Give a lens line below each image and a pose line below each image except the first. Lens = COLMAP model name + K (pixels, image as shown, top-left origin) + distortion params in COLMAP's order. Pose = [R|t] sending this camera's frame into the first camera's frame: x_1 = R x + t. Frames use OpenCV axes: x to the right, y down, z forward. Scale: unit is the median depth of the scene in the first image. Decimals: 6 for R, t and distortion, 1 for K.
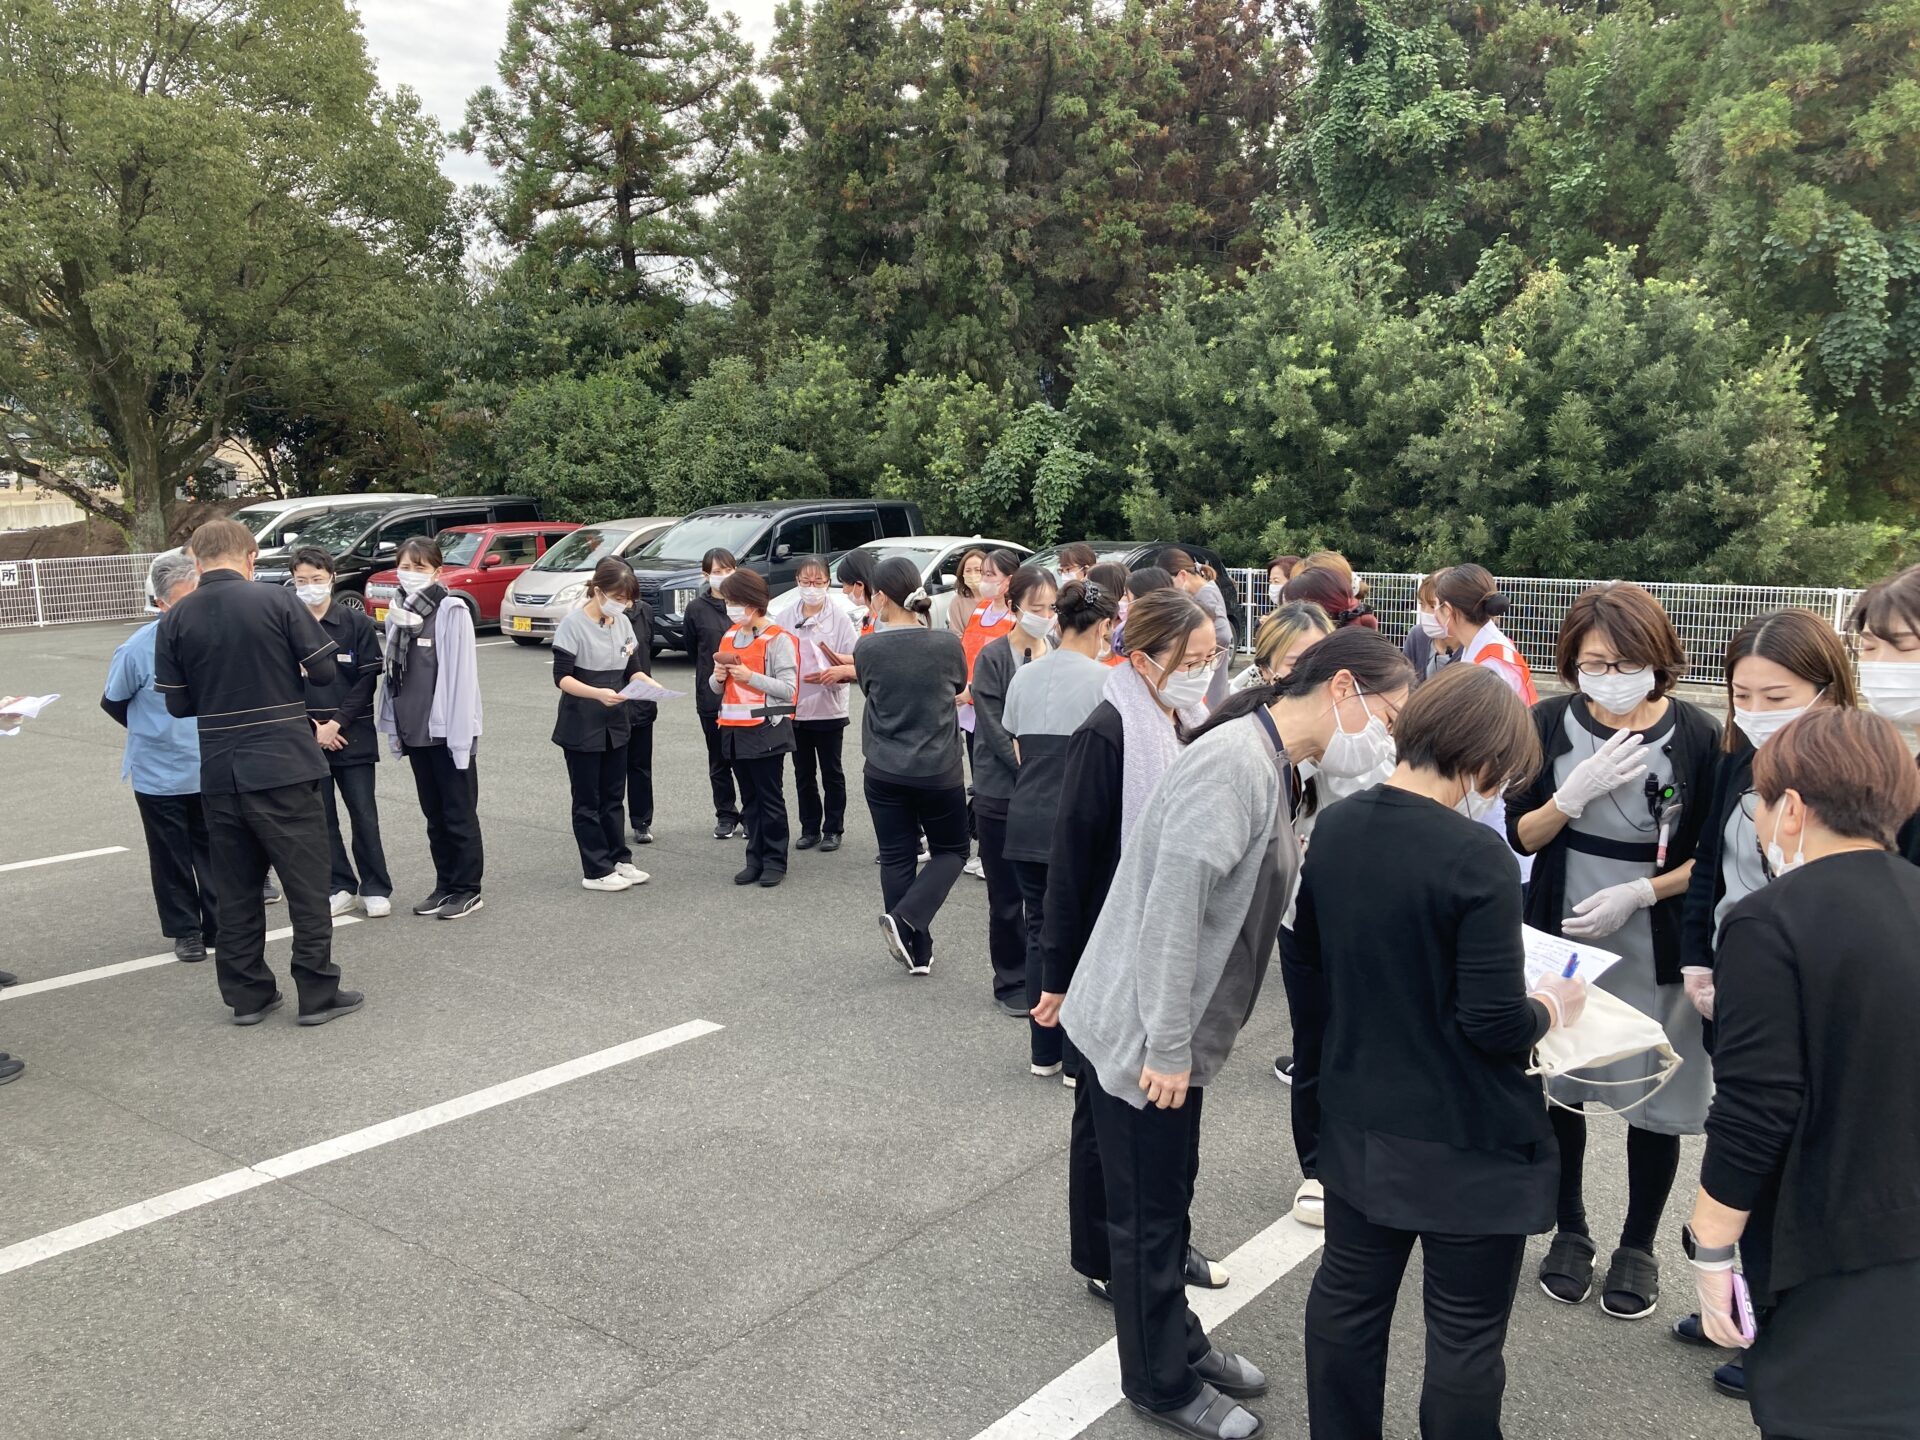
lens RADIAL K [[1580.9, 0, 961.0], [0, 1580.9, 710.9], [0, 0, 1]] dist [0.010505, 0.012706]
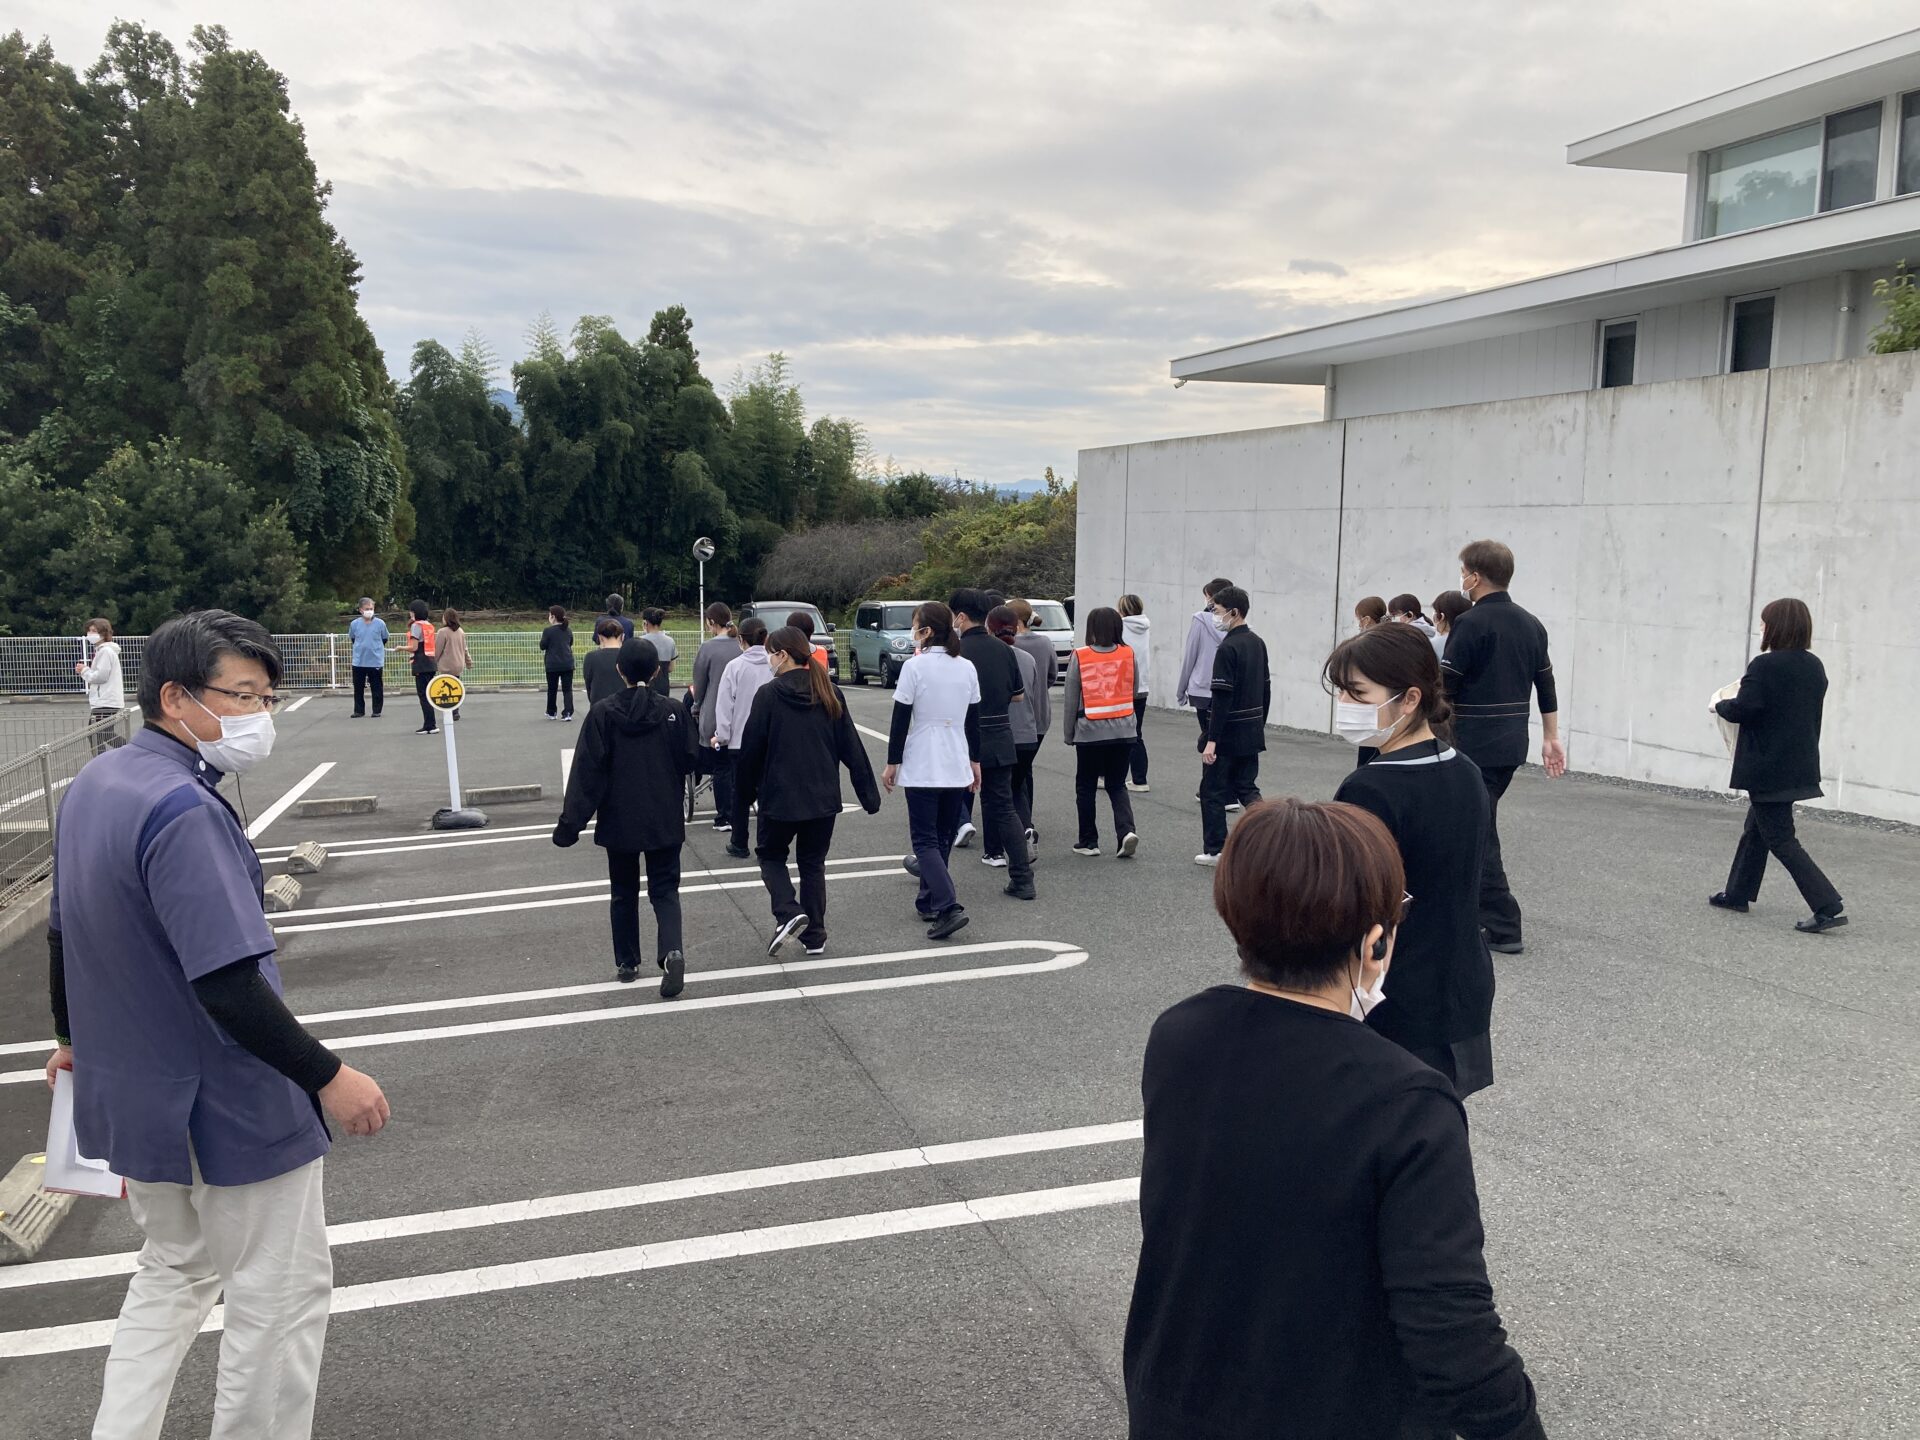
lens RADIAL K [[1580.9, 0, 958.2], [0, 1580.9, 719.6], [0, 0, 1]] dist [0.010505, 0.012706]
pose [[0.564701, -0.084000, 0.821010, -0.527556], [0.115629, 0.993047, 0.022071, 0.062352], [-0.817155, 0.082469, 0.570488, -0.623266]]
